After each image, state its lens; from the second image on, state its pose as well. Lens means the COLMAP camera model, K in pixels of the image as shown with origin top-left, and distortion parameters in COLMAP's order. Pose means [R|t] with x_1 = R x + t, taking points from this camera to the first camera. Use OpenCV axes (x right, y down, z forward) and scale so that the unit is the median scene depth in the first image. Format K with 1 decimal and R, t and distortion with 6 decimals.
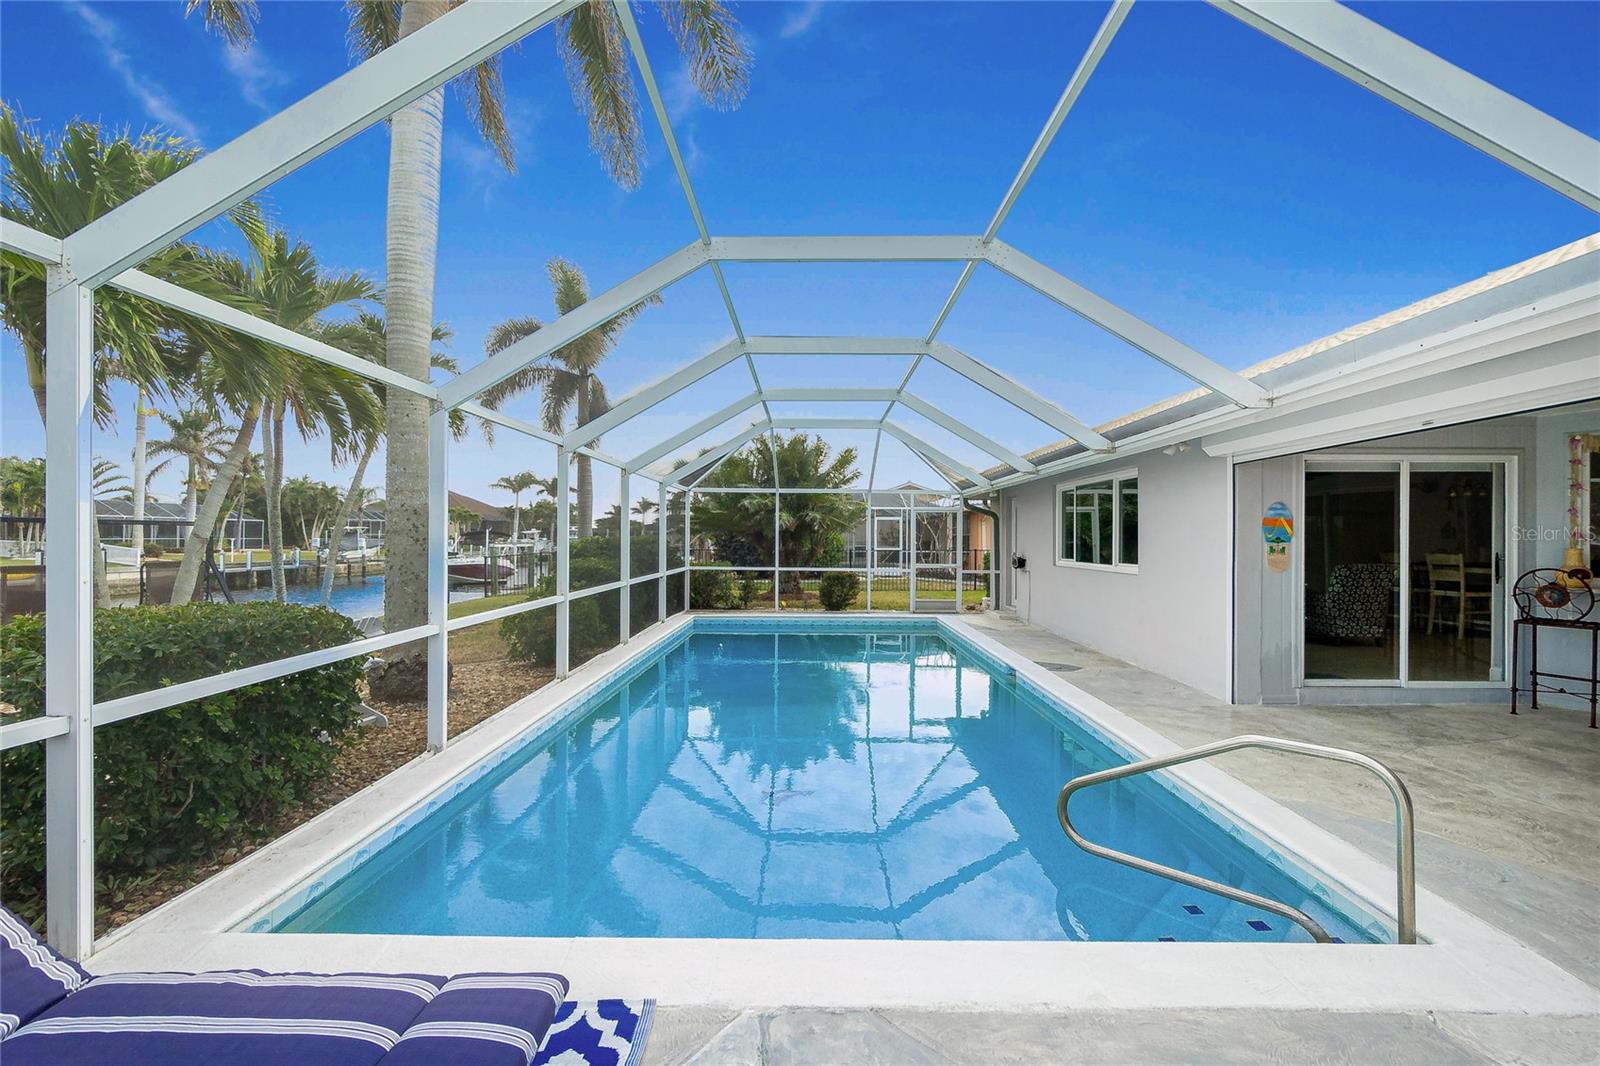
lens RADIAL K [[695.8, 0, 800.0], [0, 695.8, 533.0], [0, 0, 1]] dist [-0.023801, 0.000175]
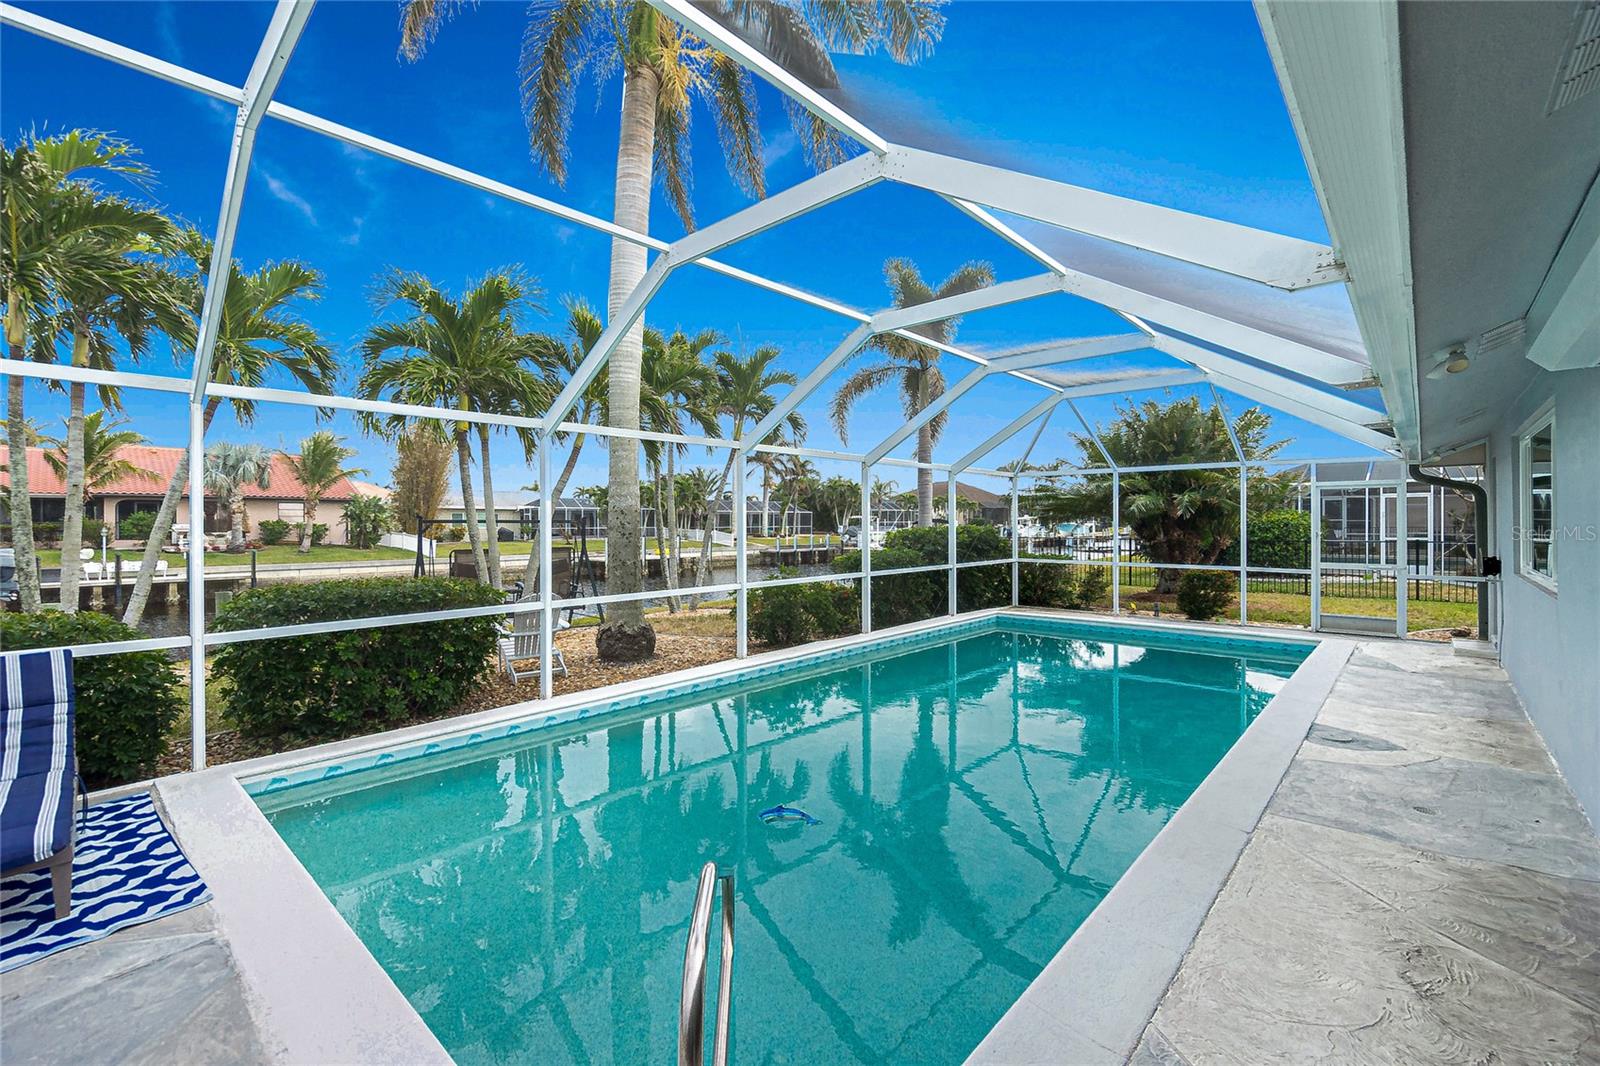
lens RADIAL K [[685.7, 0, 778.3], [0, 685.7, 522.1], [0, 0, 1]] dist [-0.002488, -0.000143]
pose [[0.741202, -0.008889, -0.671223, 0.215506], [0.011783, 0.999931, -0.000231, -0.003793], [0.671179, -0.007738, 0.741255, 0.111038]]
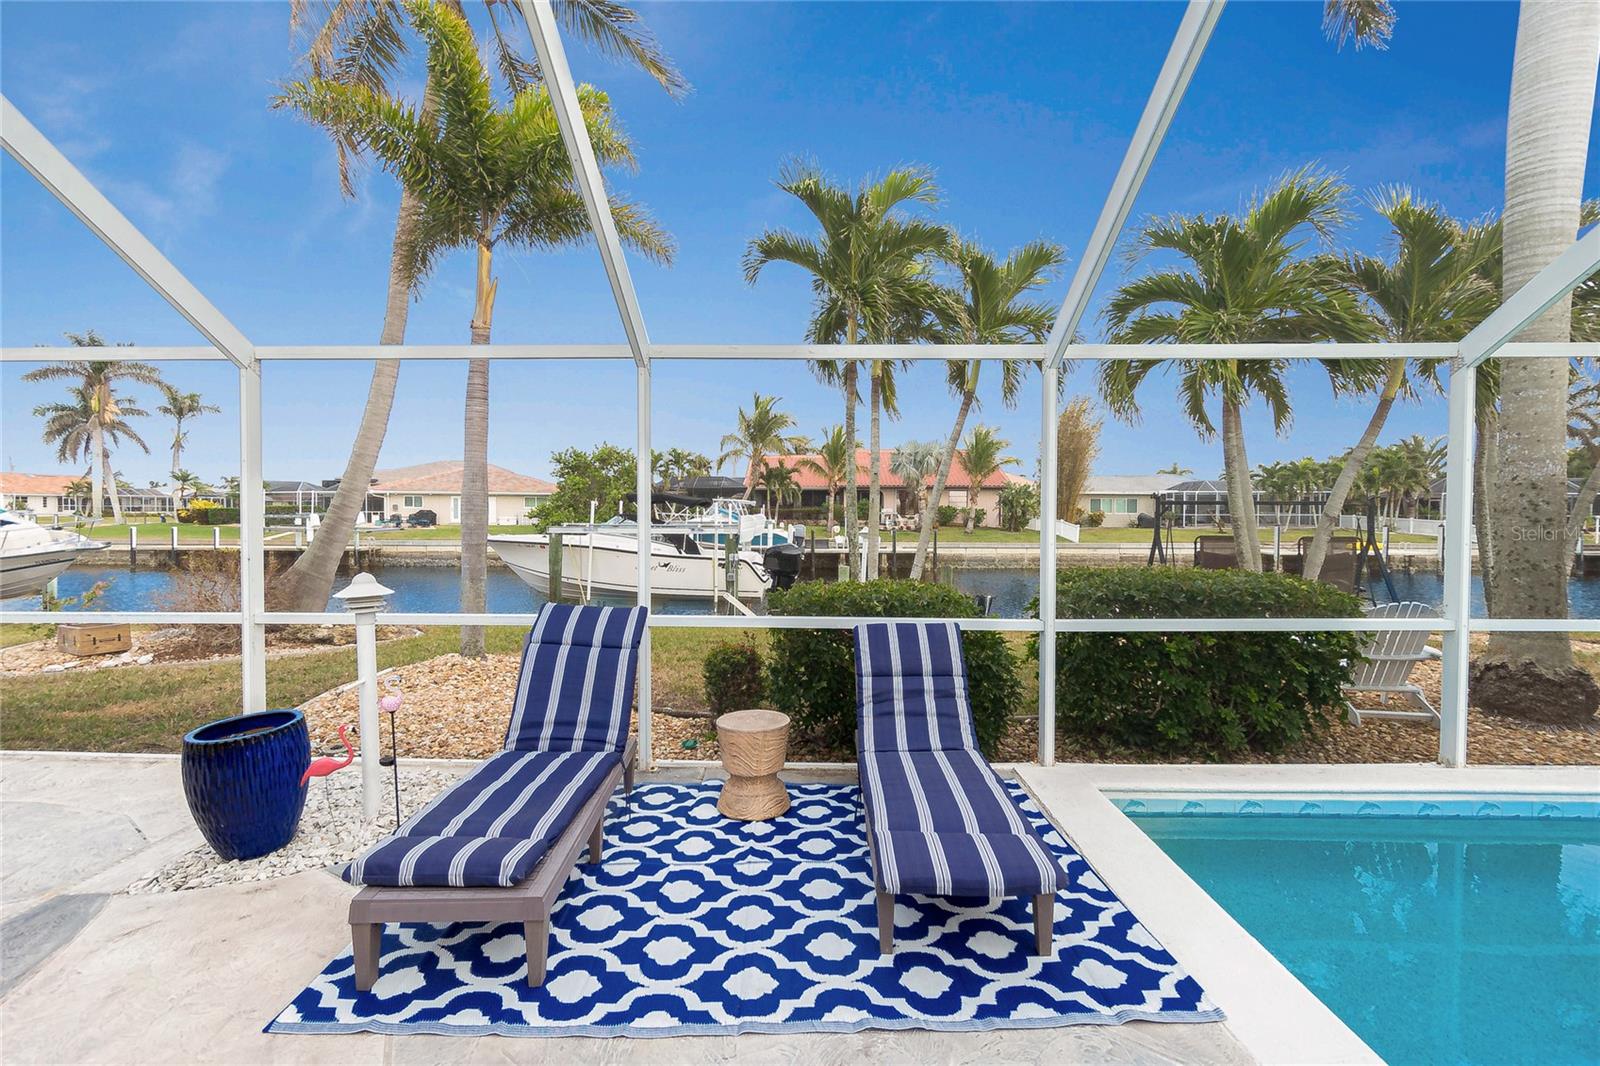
lens RADIAL K [[686.5, 0, 805.7], [0, 686.5, 526.1], [0, 0, 1]] dist [0.002572, 0.000251]
pose [[0.008351, 0.019001, -0.999785, 0.103297], [0.004262, 0.999810, 0.019037, -0.001157], [0.999956, -0.004420, 0.008268, 0.061754]]
